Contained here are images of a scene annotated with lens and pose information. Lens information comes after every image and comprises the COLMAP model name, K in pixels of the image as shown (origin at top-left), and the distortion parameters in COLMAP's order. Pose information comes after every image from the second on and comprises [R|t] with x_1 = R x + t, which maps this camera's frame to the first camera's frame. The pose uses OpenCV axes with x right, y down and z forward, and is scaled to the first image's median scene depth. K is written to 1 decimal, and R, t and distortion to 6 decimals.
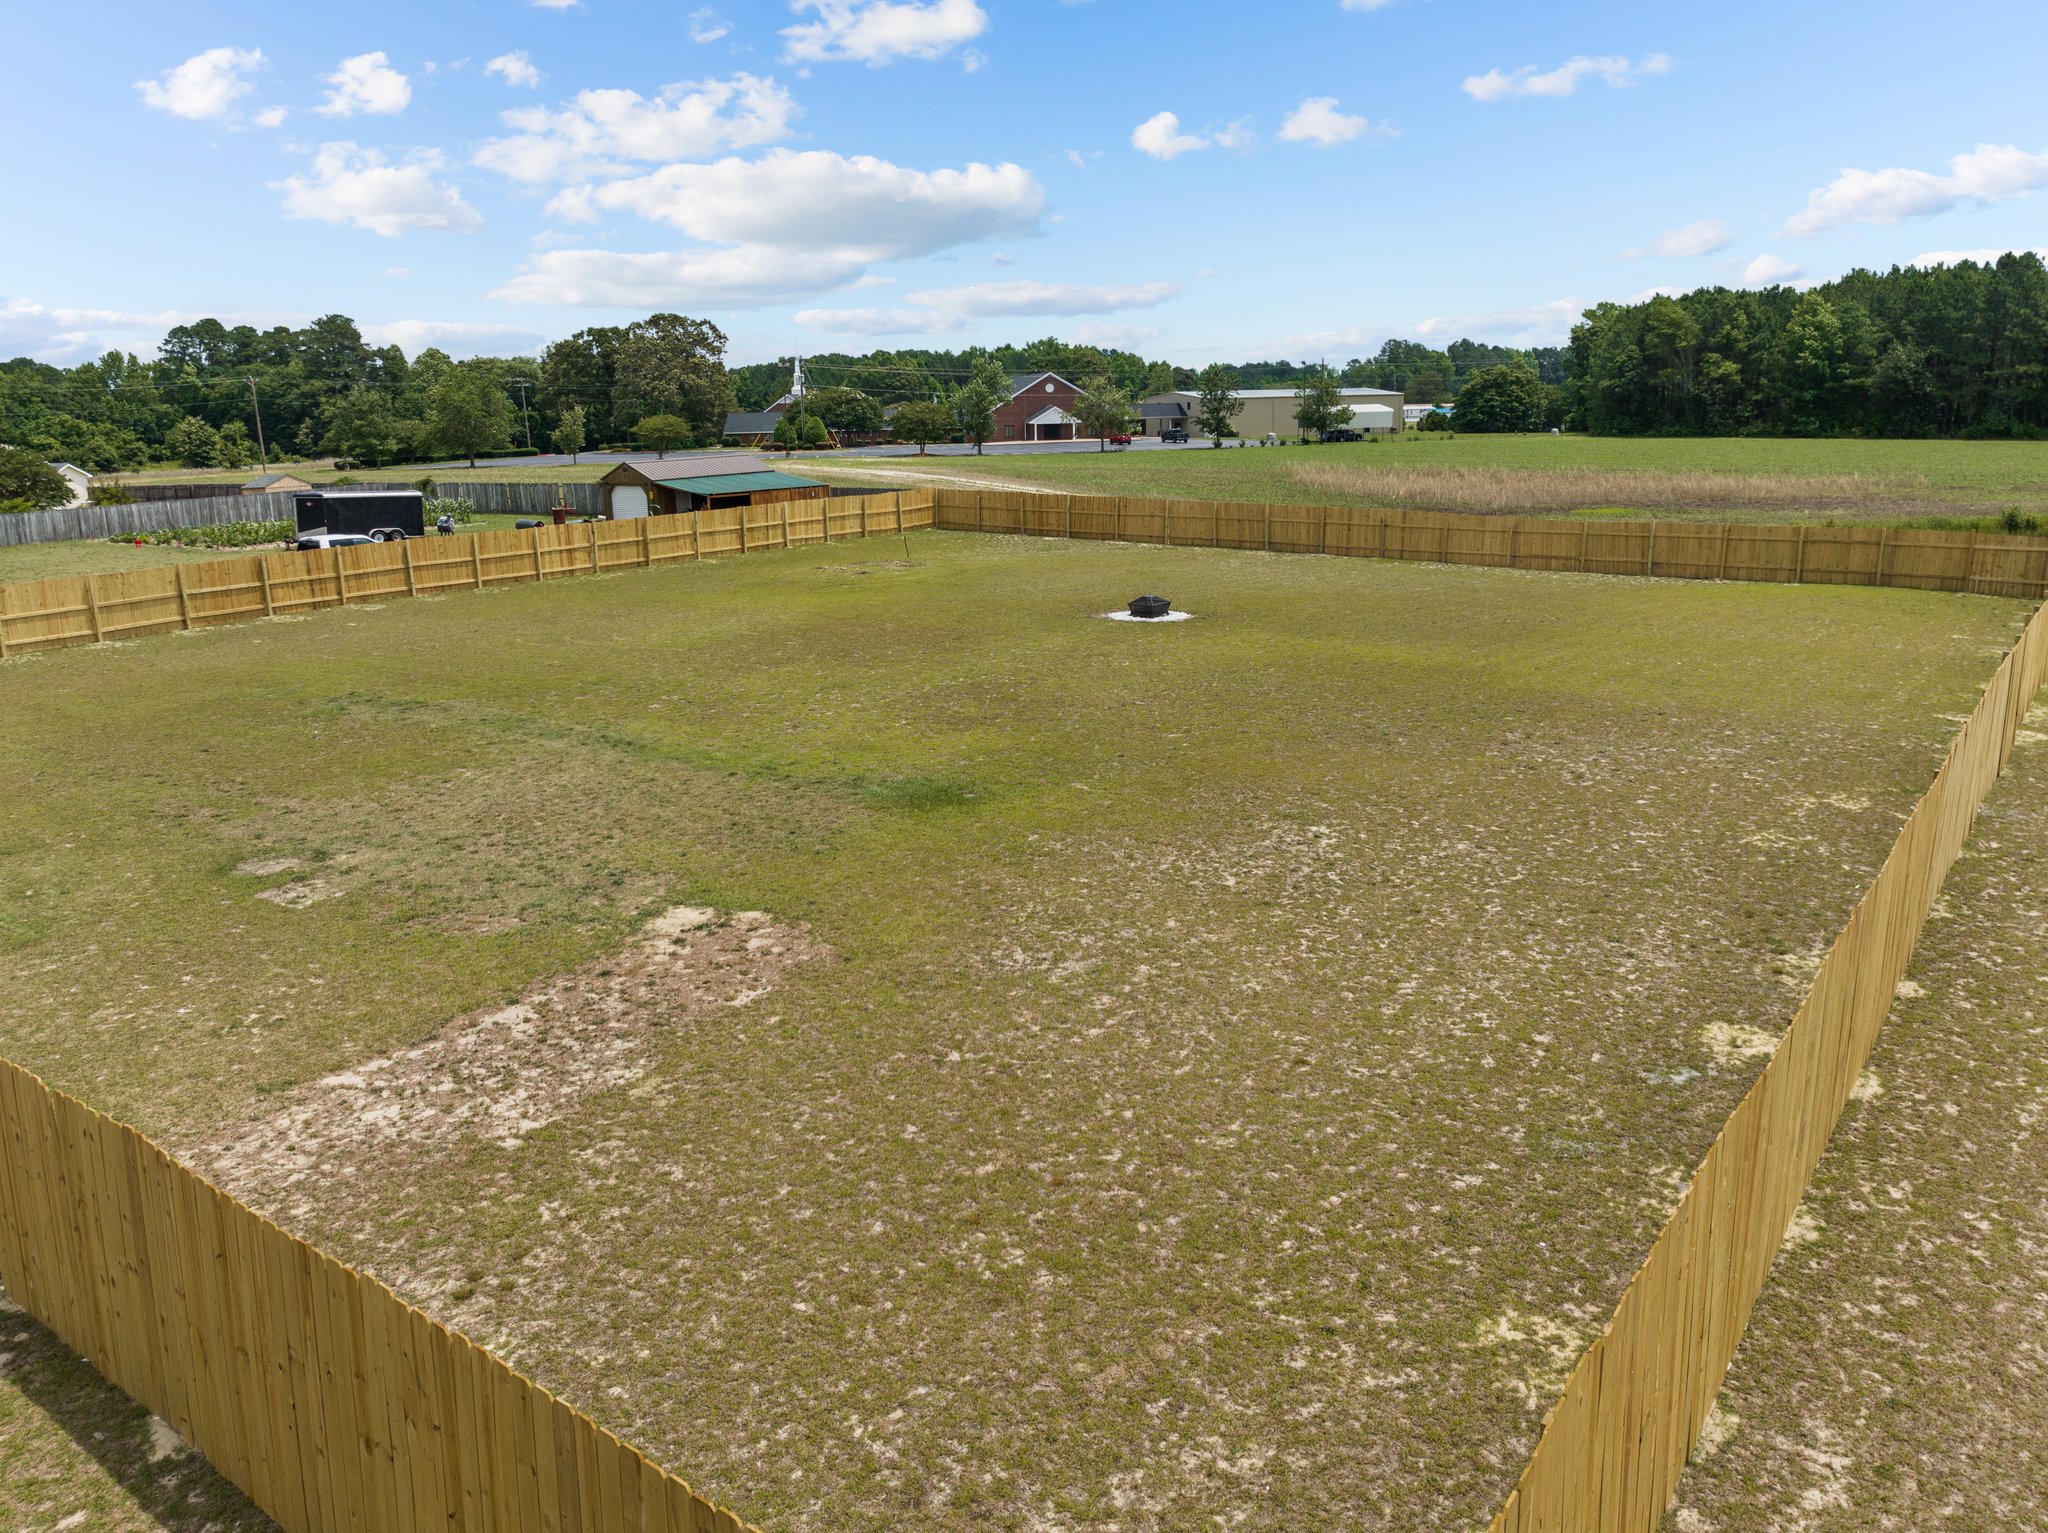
lens RADIAL K [[1501.4, 0, 1024.0], [0, 1501.4, 766.5], [0, 0, 1]] dist [-0.042254, 0.007284]
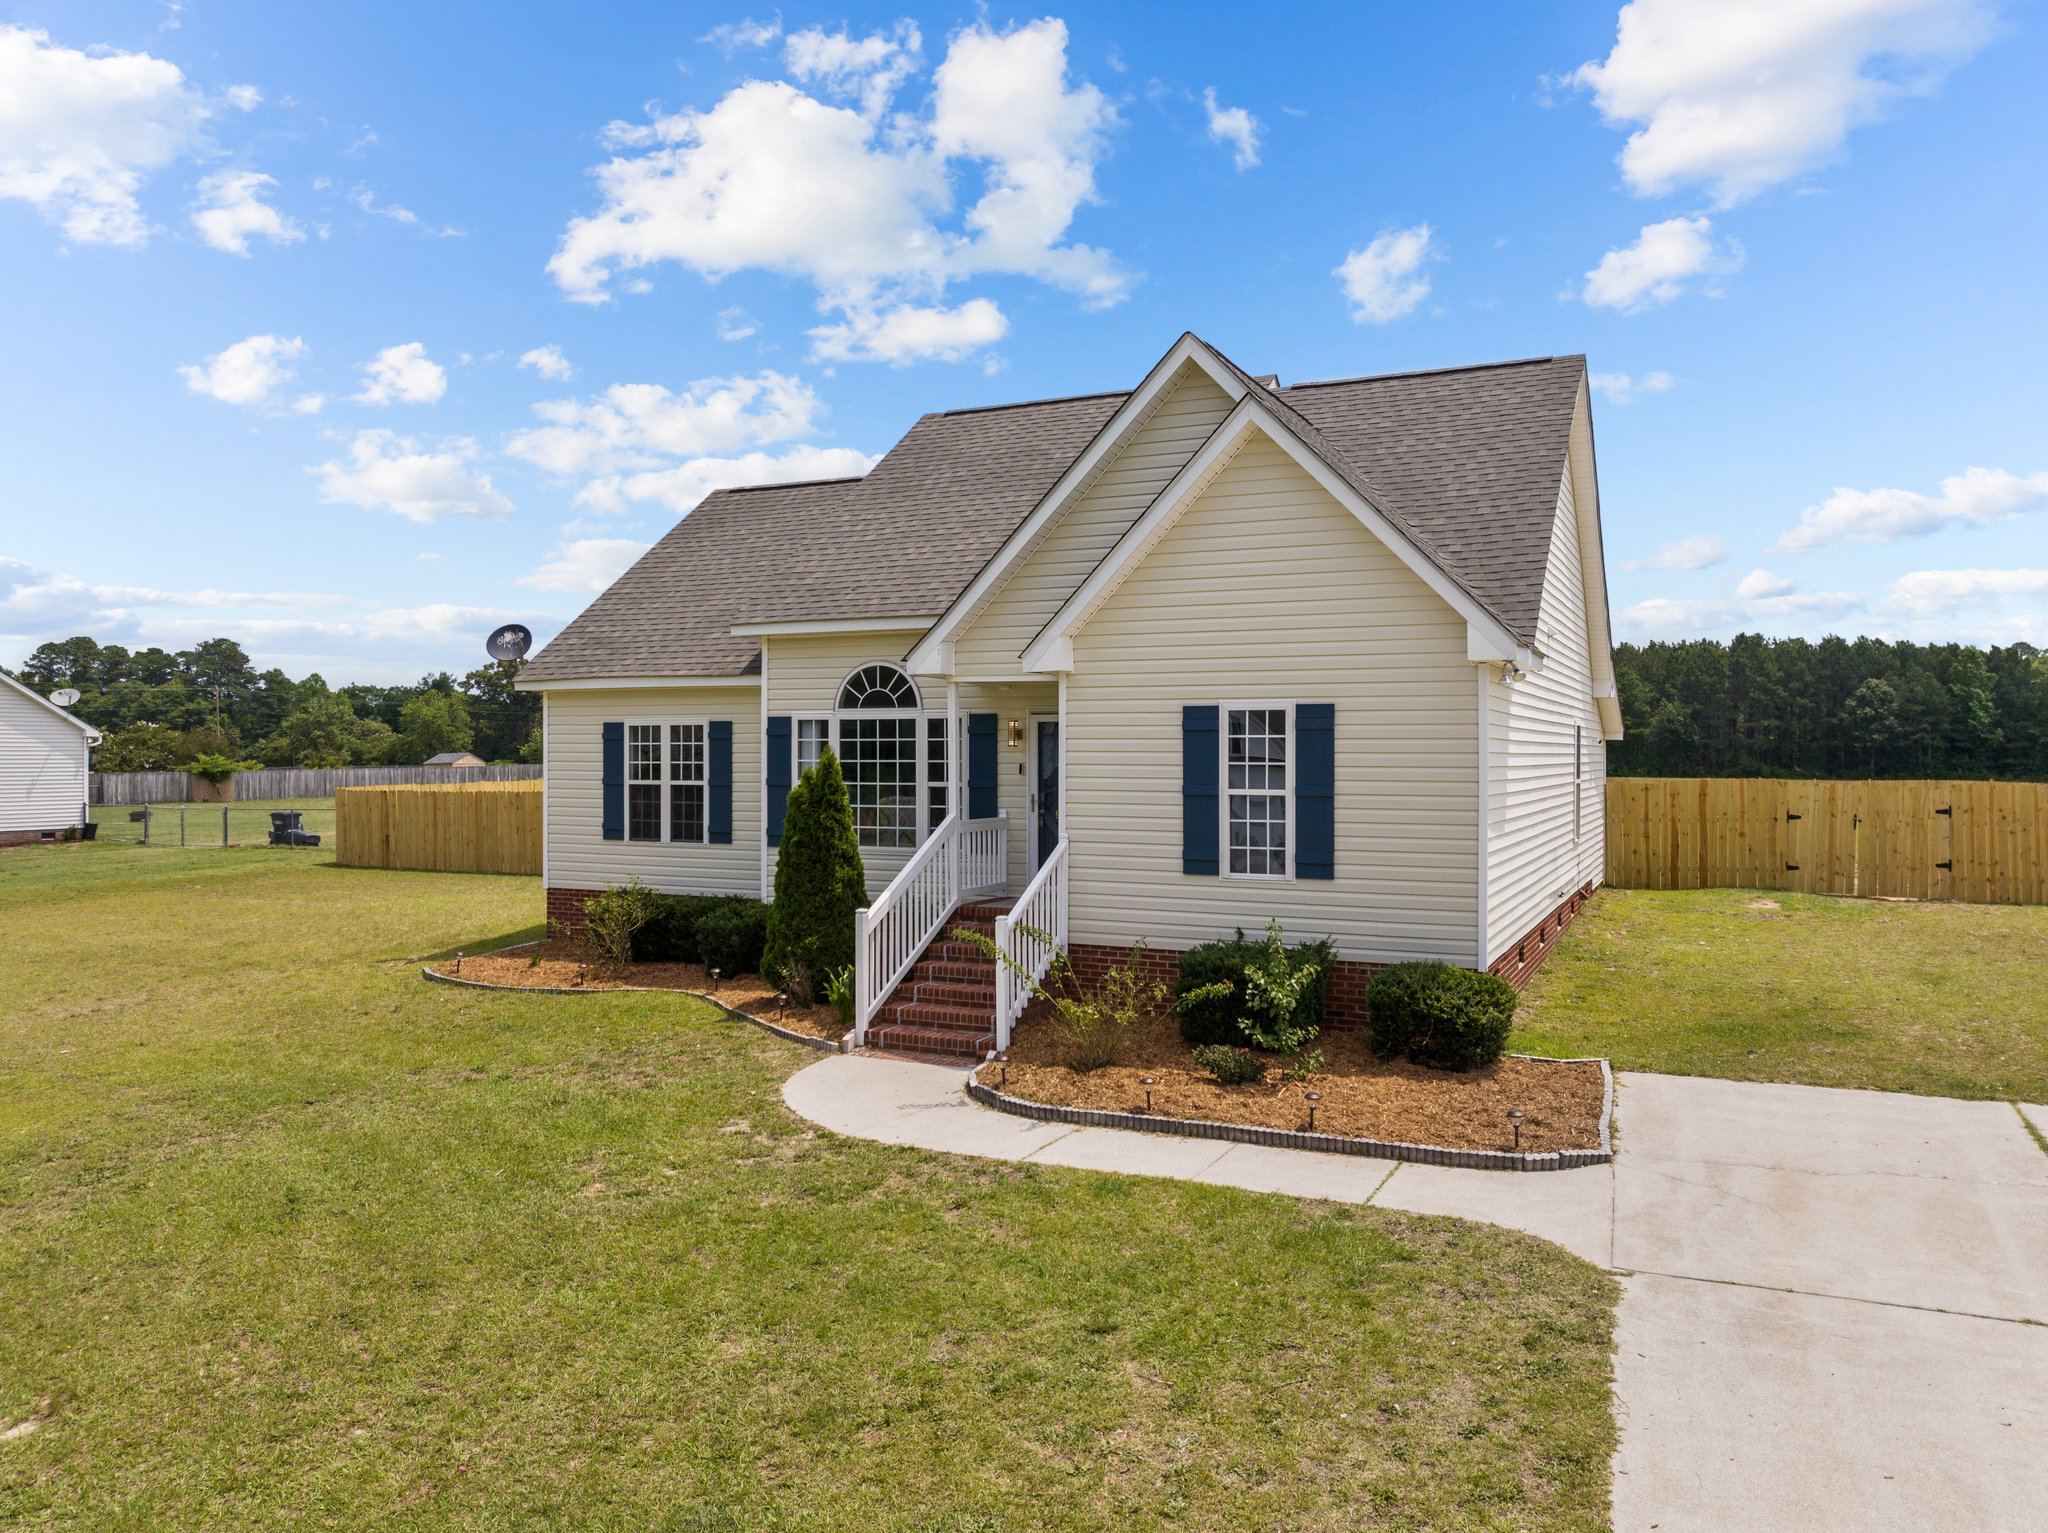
lens RADIAL K [[1455.2, 0, 968.9], [0, 1455.2, 765.6], [0, 0, 1]] dist [-0.043564, -0.001148]
pose [[0.984170, 0.026562, 0.175224, -0.132987], [0.015666, 0.971795, -0.235305, 0.034028], [-0.176533, 0.234326, 0.955996, -0.051323]]
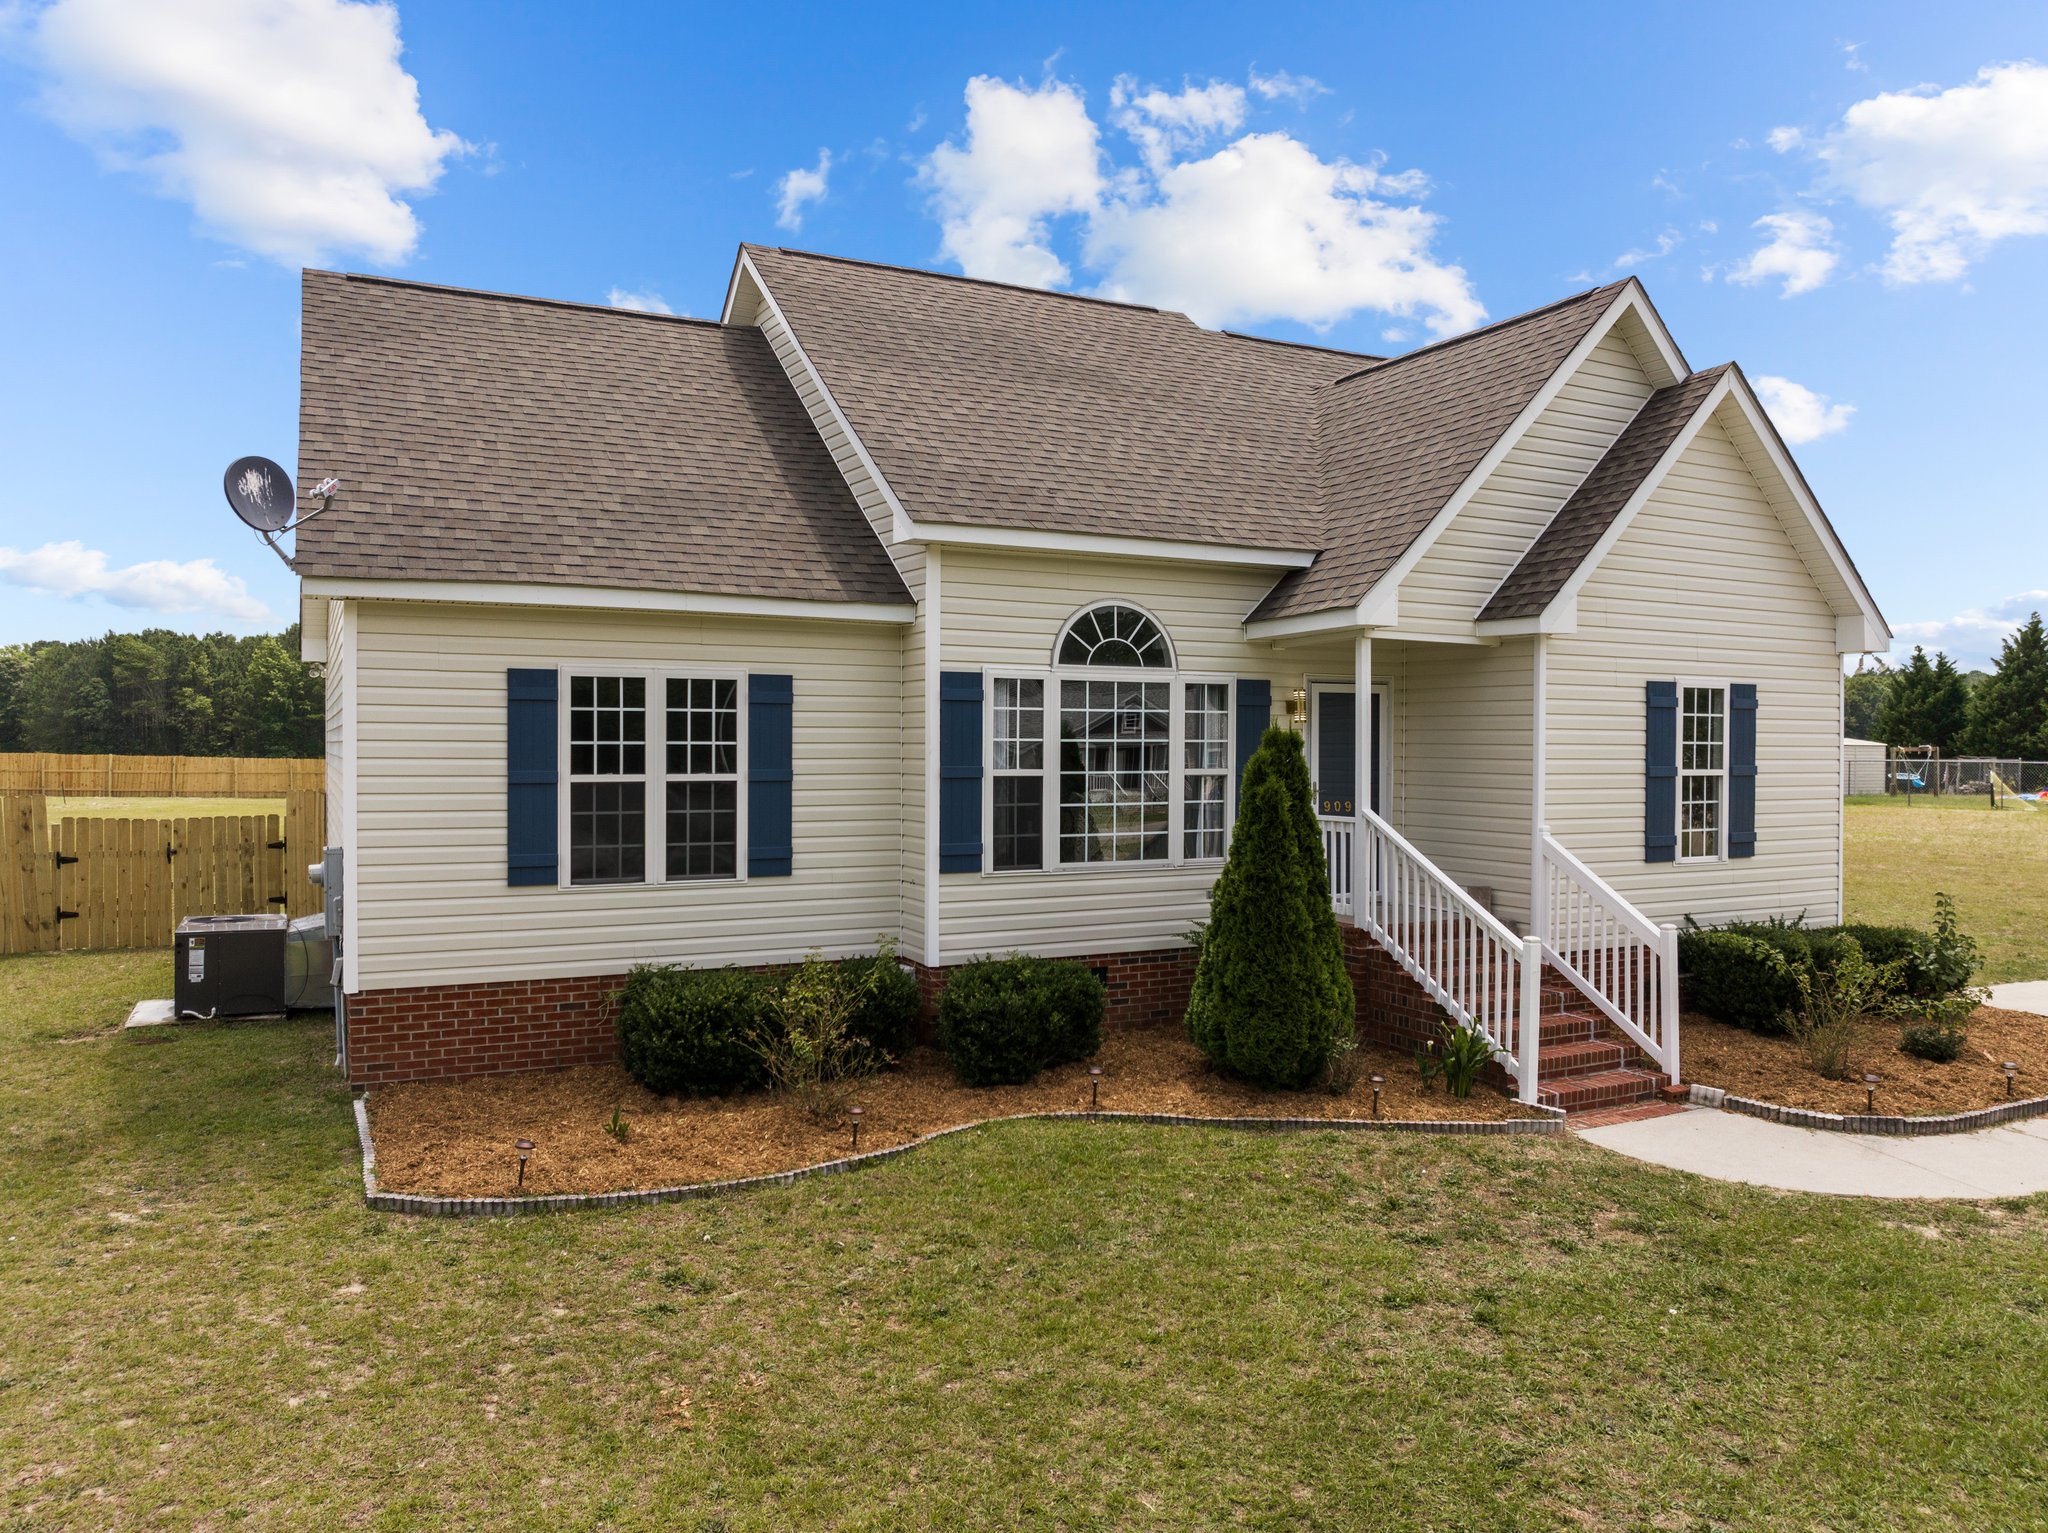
lens RADIAL K [[1457.1, 0, 1029.6], [0, 1457.1, 766.2], [0, 0, 1]] dist [-0.035184, -0.001970]
pose [[0.460808, 0.011286, 0.887428, -0.180541], [0.197784, 0.973467, -0.115082, 0.019477], [-0.865181, 0.228550, 0.446349, 0.013359]]
